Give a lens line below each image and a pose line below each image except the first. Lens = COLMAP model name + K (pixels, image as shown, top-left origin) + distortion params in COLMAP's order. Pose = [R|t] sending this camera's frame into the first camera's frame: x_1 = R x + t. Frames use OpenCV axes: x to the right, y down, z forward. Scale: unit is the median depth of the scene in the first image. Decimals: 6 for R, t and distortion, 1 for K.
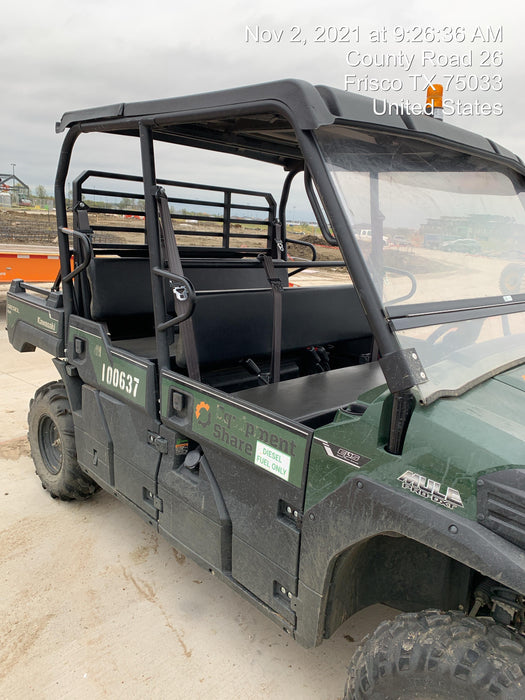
lens RADIAL K [[527.4, 0, 262.7], [0, 527.4, 352.6], [0, 0, 1]] dist [0.061316, -0.100443]
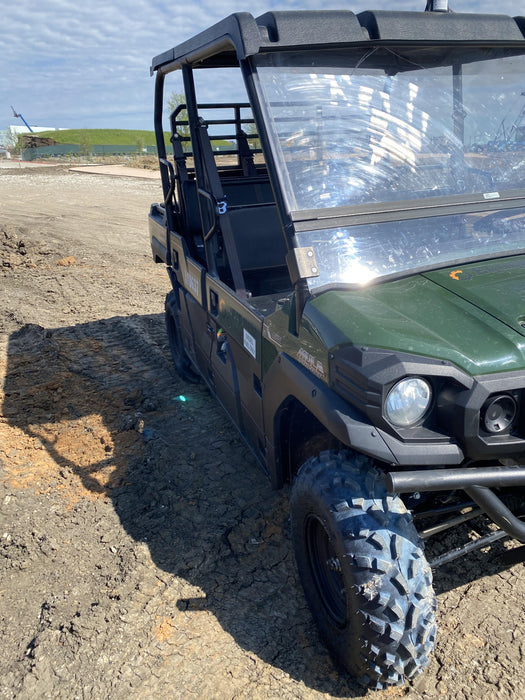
lens RADIAL K [[527.4, 0, 262.7], [0, 527.4, 352.6], [0, 0, 1]] dist [0.061316, -0.100443]
pose [[0.916525, 0.057079, -0.395884, 0.409209], [0.003545, 0.988567, 0.150741, 0.029040], [0.399962, -0.139561, 0.905844, -0.086280]]
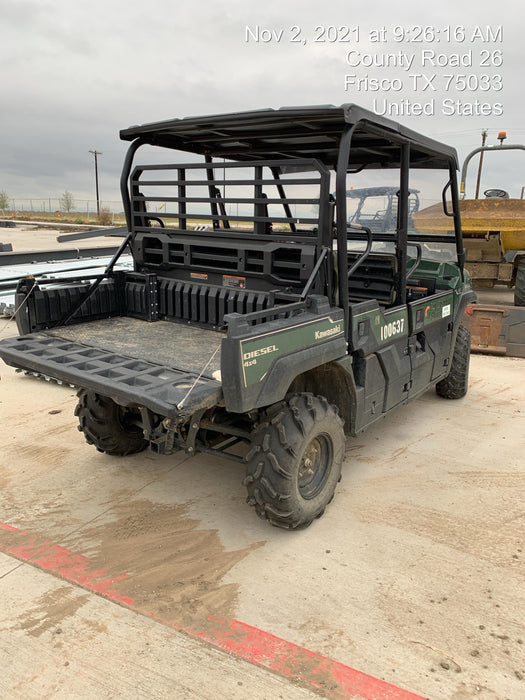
lens RADIAL K [[527.4, 0, 262.7], [0, 527.4, 352.6], [0, 0, 1]] dist [0.061316, -0.100443]
pose [[-0.156785, -0.324013, 0.932971, -1.603116], [0.197475, 0.915293, 0.351059, -0.465603], [-0.967689, 0.239279, -0.079520, 1.535613]]
